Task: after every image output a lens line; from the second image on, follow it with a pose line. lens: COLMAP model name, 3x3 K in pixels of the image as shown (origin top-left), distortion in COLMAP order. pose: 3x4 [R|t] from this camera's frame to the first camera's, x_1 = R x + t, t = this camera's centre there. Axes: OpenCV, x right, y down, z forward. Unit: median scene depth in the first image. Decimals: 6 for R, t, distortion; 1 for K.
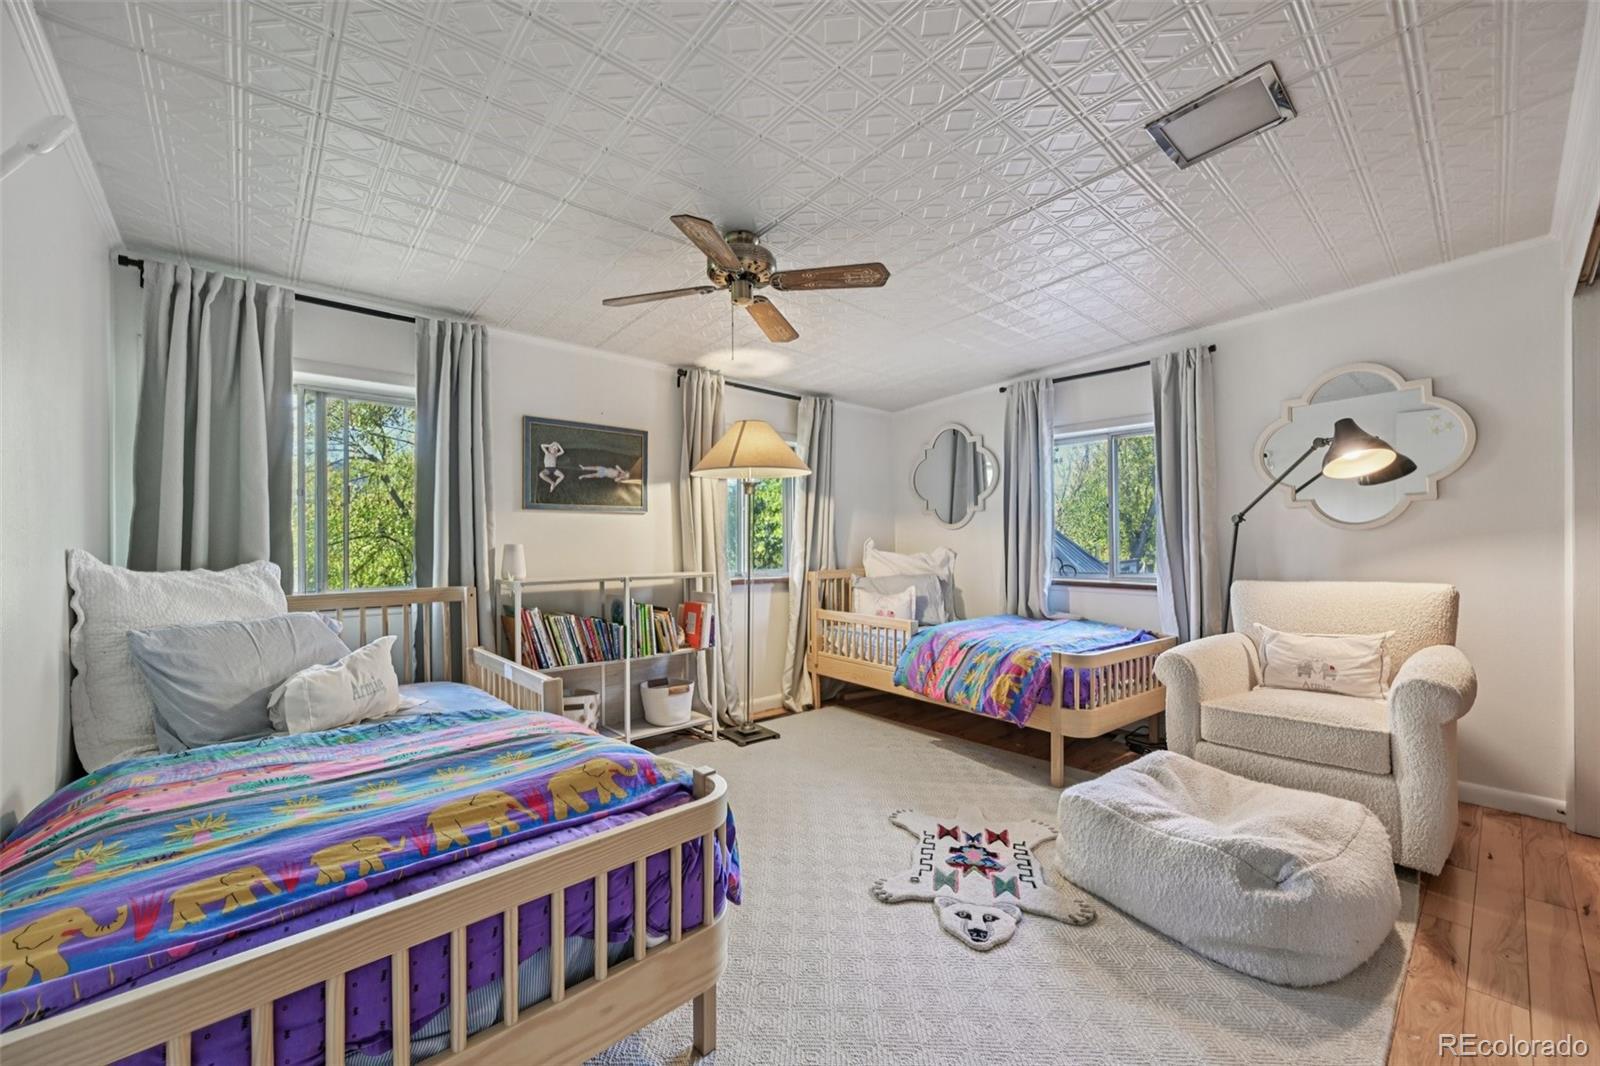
lens RADIAL K [[626.4, 0, 804.6], [0, 626.4, 539.3], [0, 0, 1]] dist [-0.000922, 0.000121]
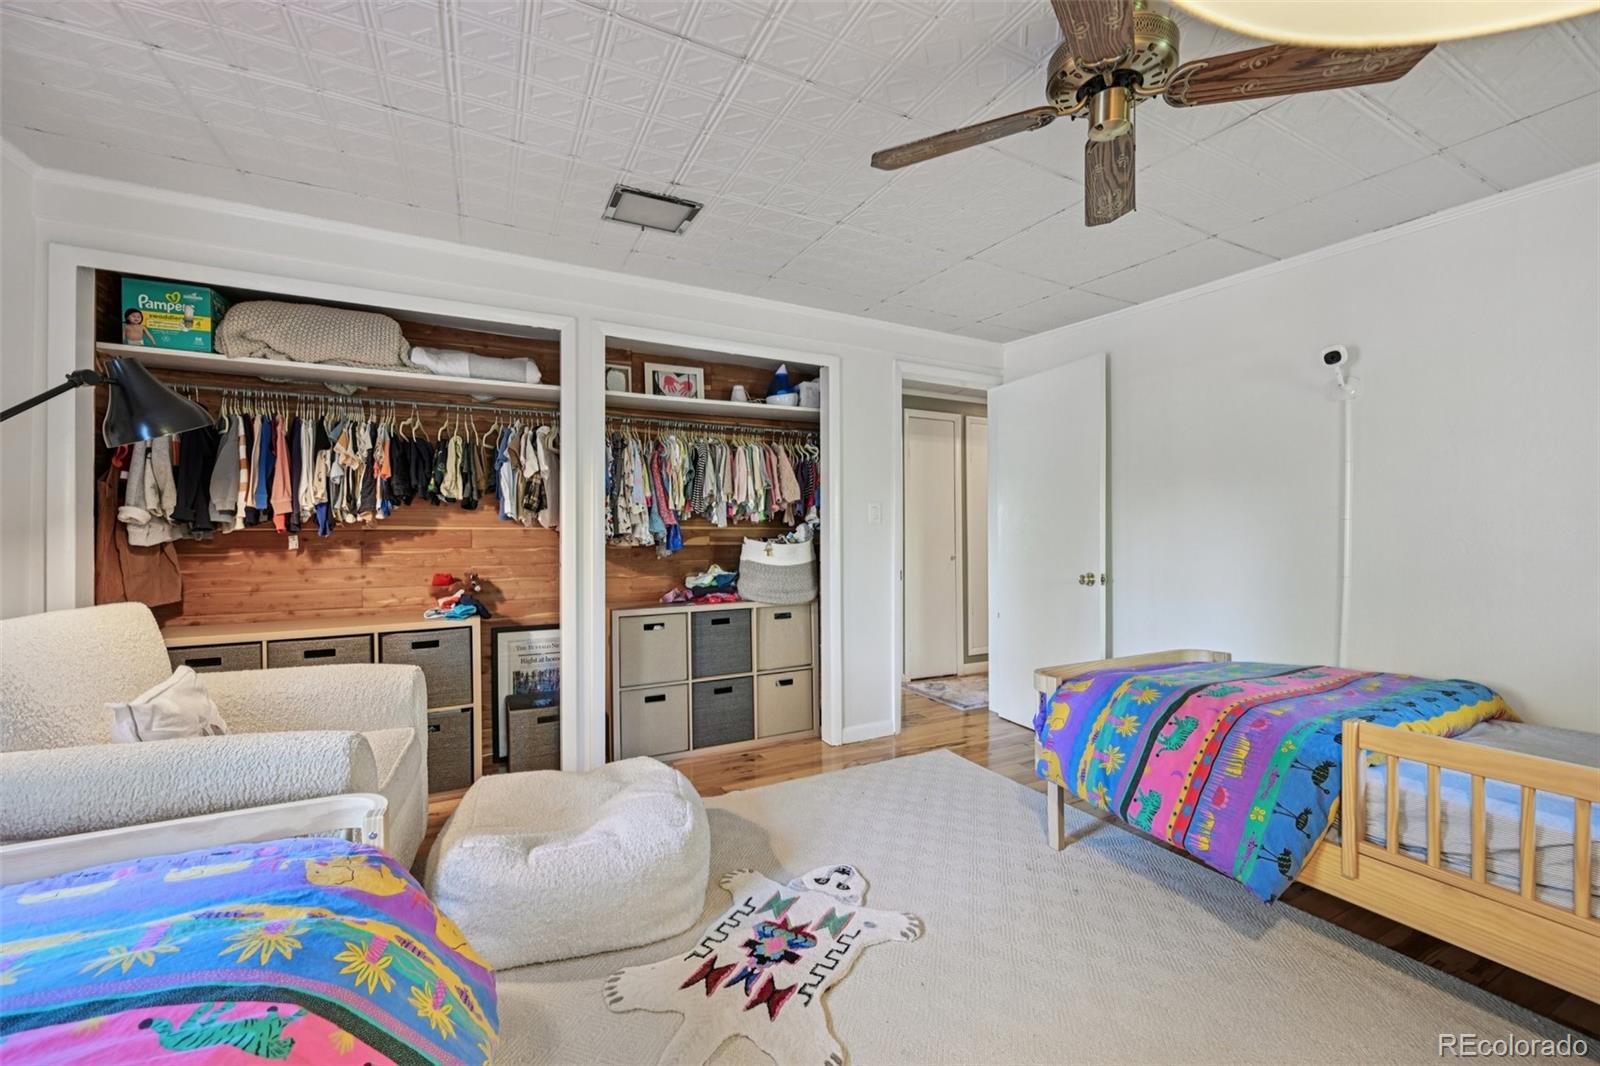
lens RADIAL K [[626.4, 0, 804.6], [0, 626.4, 539.3], [0, 0, 1]] dist [-0.000922, 0.000121]
pose [[-0.967251, 0.004477, 0.253781, 0.035653], [0.004593, 0.999989, -0.000137, -0.000844], [-0.253779, 0.001034, -0.967262, 1.818451]]
